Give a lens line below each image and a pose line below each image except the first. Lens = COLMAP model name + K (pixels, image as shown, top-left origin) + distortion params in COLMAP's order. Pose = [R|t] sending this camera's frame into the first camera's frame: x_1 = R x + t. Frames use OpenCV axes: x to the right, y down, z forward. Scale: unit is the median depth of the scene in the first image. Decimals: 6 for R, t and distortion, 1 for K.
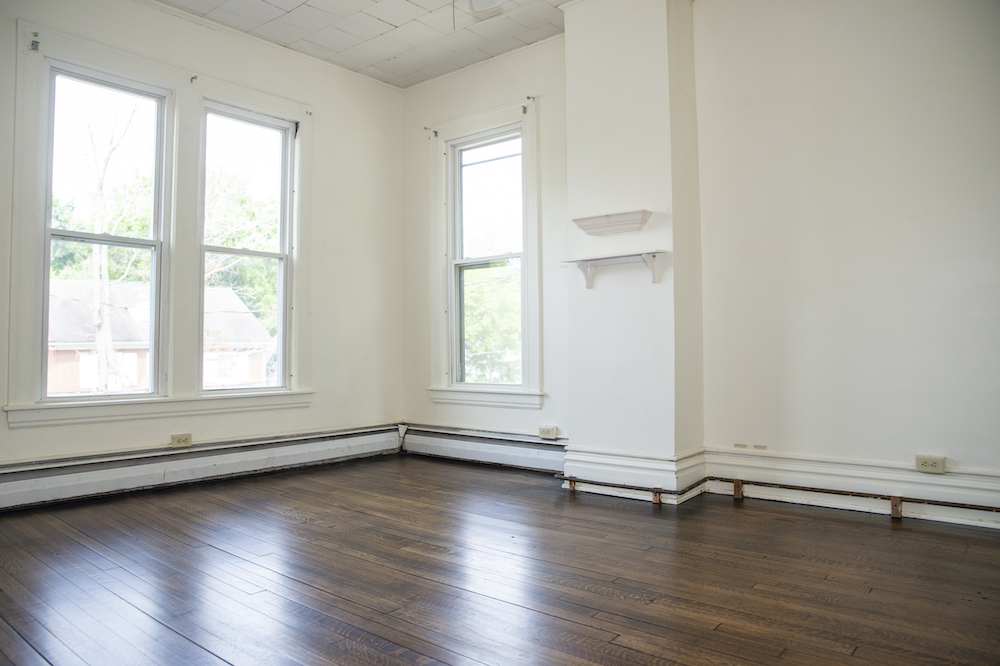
lens RADIAL K [[715.1, 0, 498.0], [0, 715.1, 330.2], [0, 0, 1]] dist [-0.055689, 0.002757]
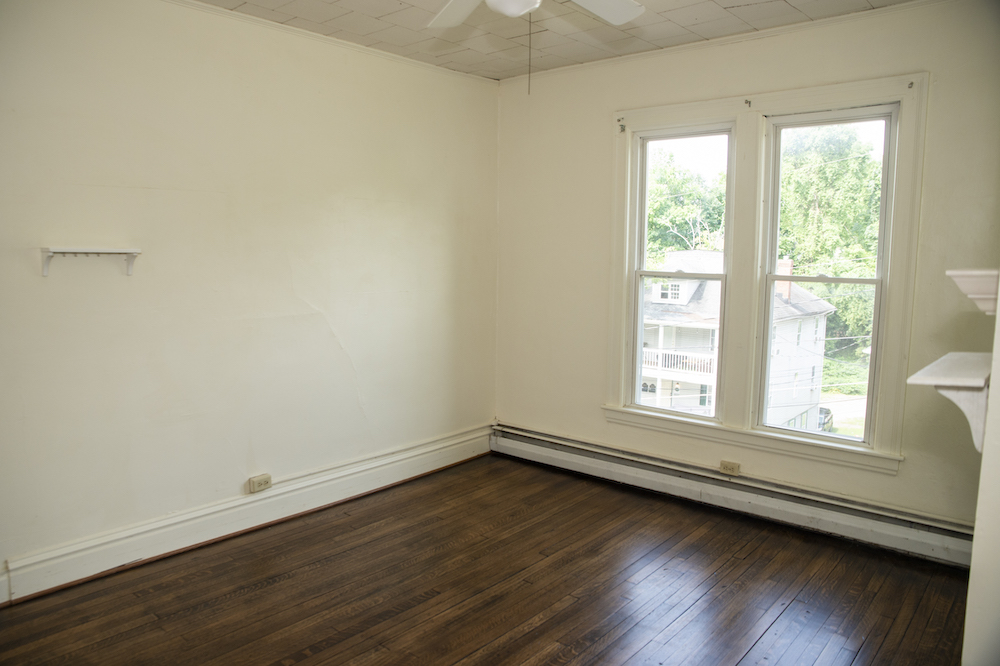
lens RADIAL K [[715.1, 0, 498.0], [0, 715.1, 330.2], [0, 0, 1]] dist [-0.055689, 0.002757]
pose [[-0.045914, 0.116441, -0.992136, 0.577228], [0.019259, 0.993102, 0.115664, -0.172132], [0.998760, -0.013797, -0.047840, 0.714744]]
